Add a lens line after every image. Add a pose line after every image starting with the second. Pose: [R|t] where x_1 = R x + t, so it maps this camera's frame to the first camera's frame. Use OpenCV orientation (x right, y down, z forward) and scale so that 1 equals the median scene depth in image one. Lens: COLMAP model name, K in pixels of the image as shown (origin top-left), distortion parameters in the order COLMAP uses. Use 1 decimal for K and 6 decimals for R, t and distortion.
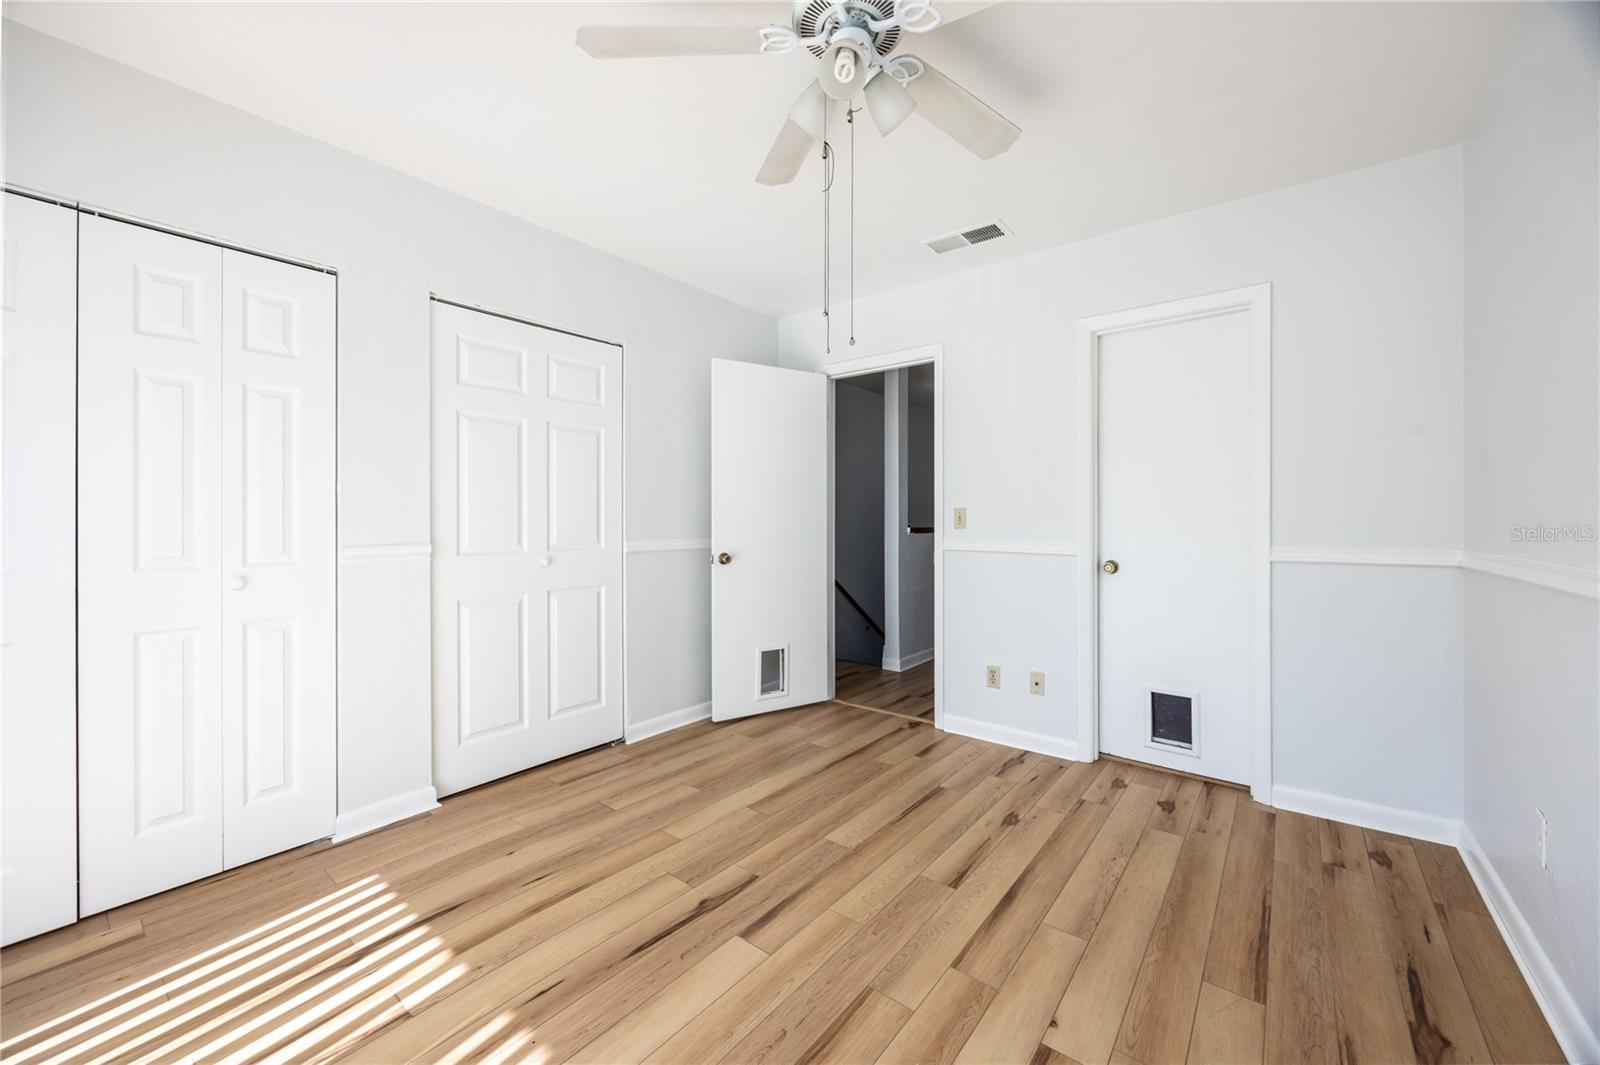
lens RADIAL K [[624.4, 0, 800.2], [0, 624.4, 524.1], [0, 0, 1]] dist [-0.002576, -0.000204]
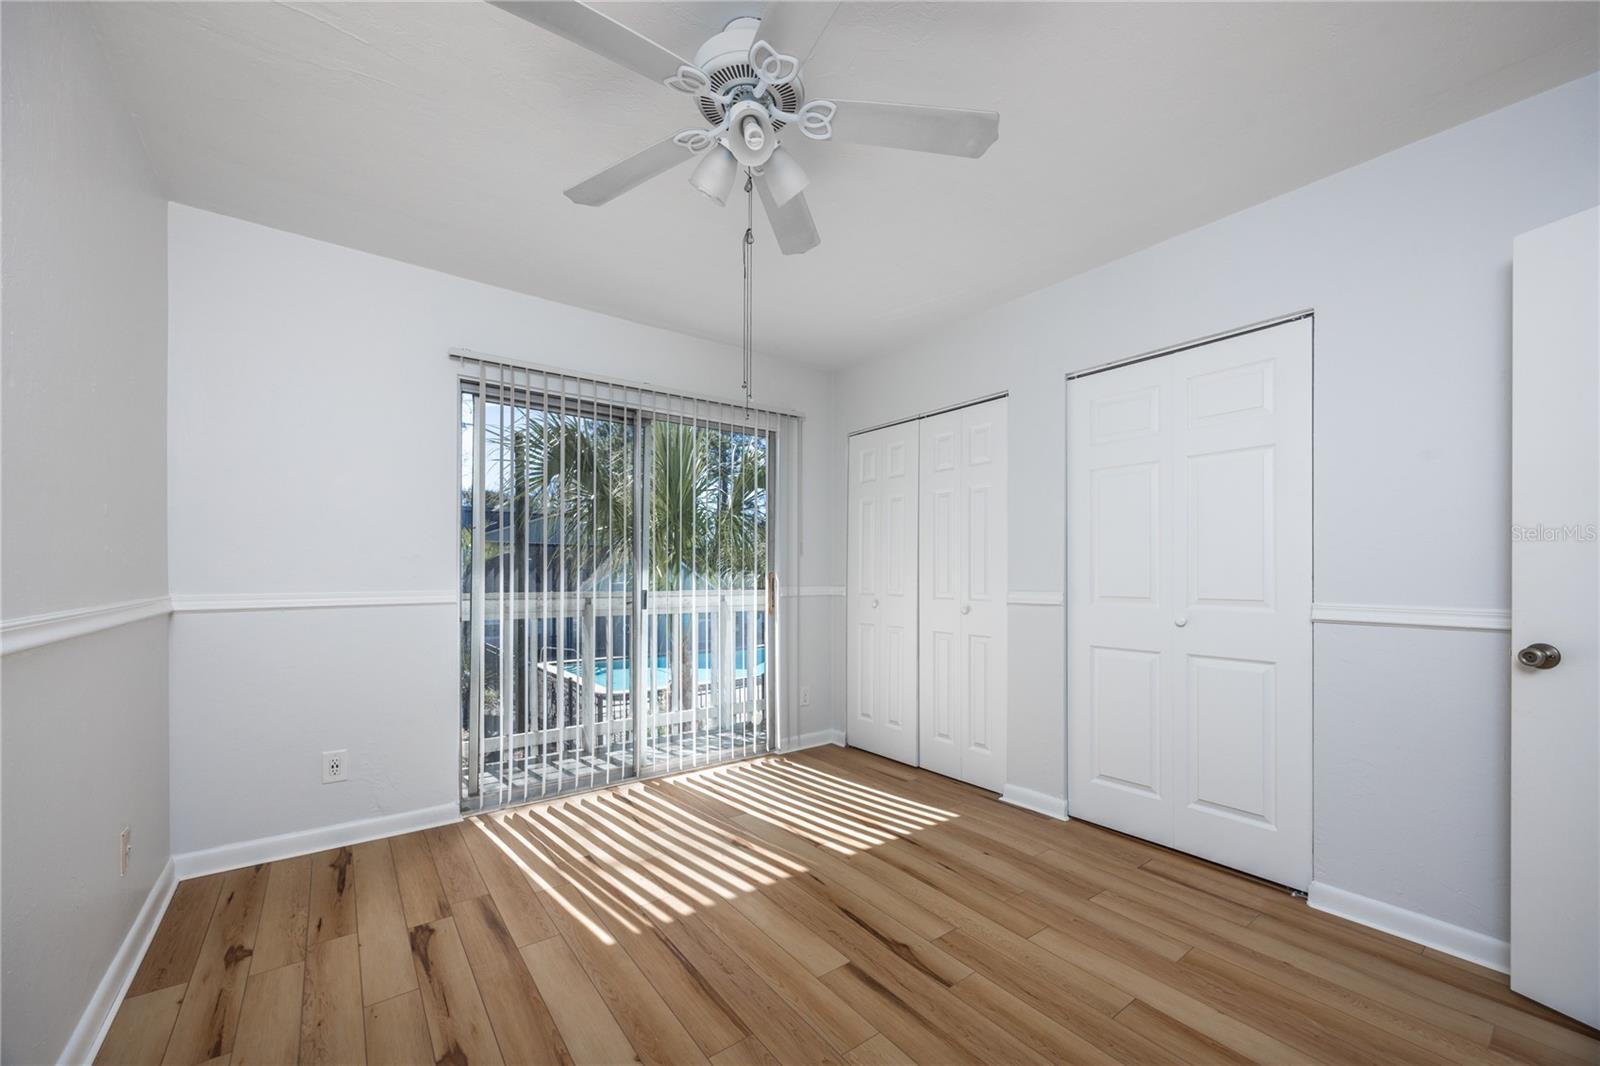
lens RADIAL K [[624.4, 0, 807.9], [0, 624.4, 568.6], [0, 0, 1]] dist [-0.002576, -0.000204]
pose [[-0.251546, -0.002822, -0.967841, 0.799568], [-0.008521, 0.999963, -0.000701, -0.010834], [0.967808, 0.008070, -0.251561, 0.999177]]
